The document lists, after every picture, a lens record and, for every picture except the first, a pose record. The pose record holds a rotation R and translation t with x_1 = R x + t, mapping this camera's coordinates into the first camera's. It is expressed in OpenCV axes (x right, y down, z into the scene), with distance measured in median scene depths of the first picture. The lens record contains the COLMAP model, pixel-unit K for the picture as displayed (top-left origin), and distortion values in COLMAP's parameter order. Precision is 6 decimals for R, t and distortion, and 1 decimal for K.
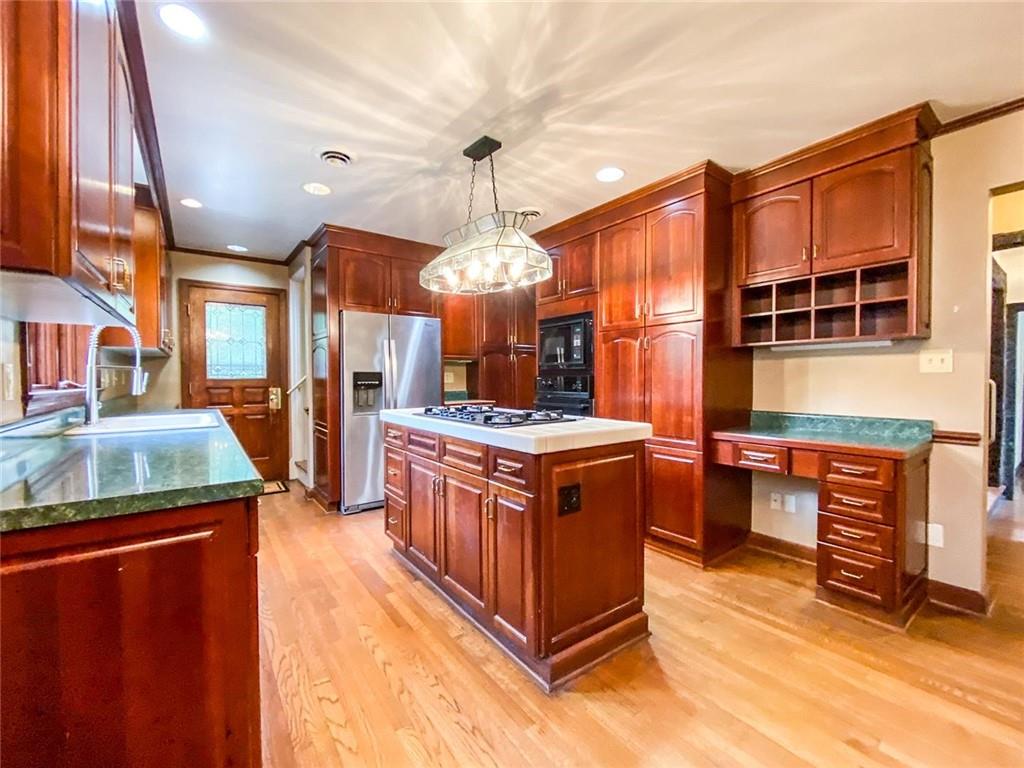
lens RADIAL K [[428.3, 0, 519.3], [0, 428.3, 391.4], [0, 0, 1]] dist [0.001470, -0.000024]
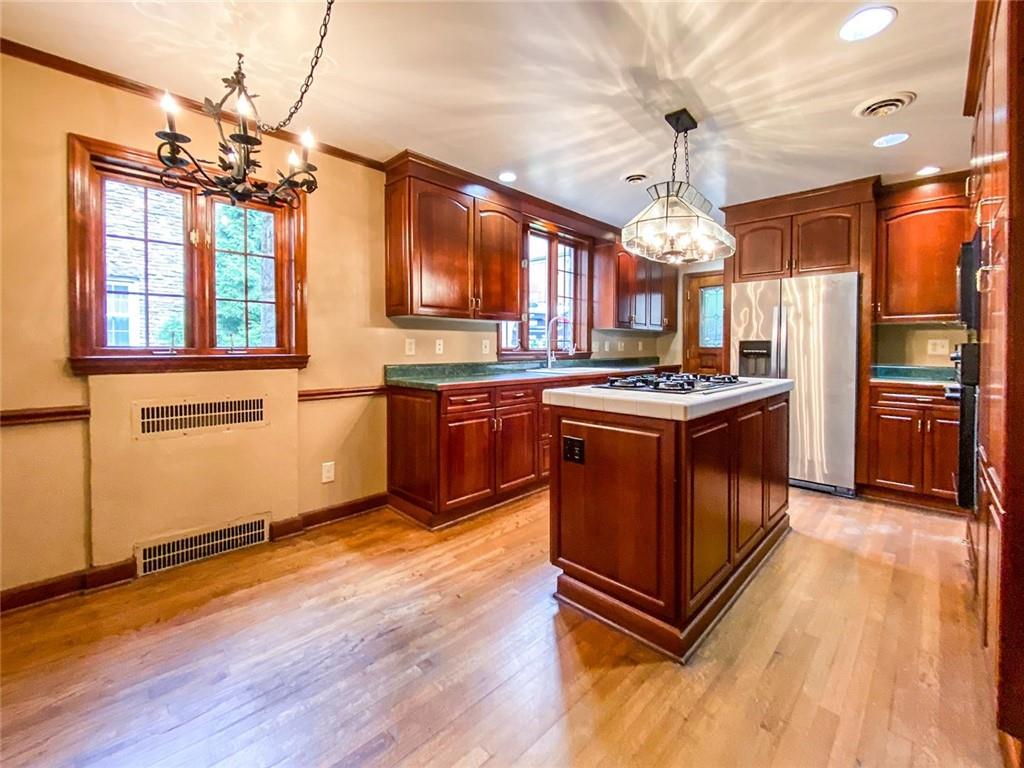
lens RADIAL K [[429.3, 0, 513.0], [0, 429.3, 362.7], [0, 0, 1]] dist [-0.000127, -0.000074]
pose [[0.152113, 0.042650, -0.987442, 0.866874], [-0.039898, 0.998519, 0.036982, -0.014281], [0.987558, 0.033771, 0.153589, 0.458173]]
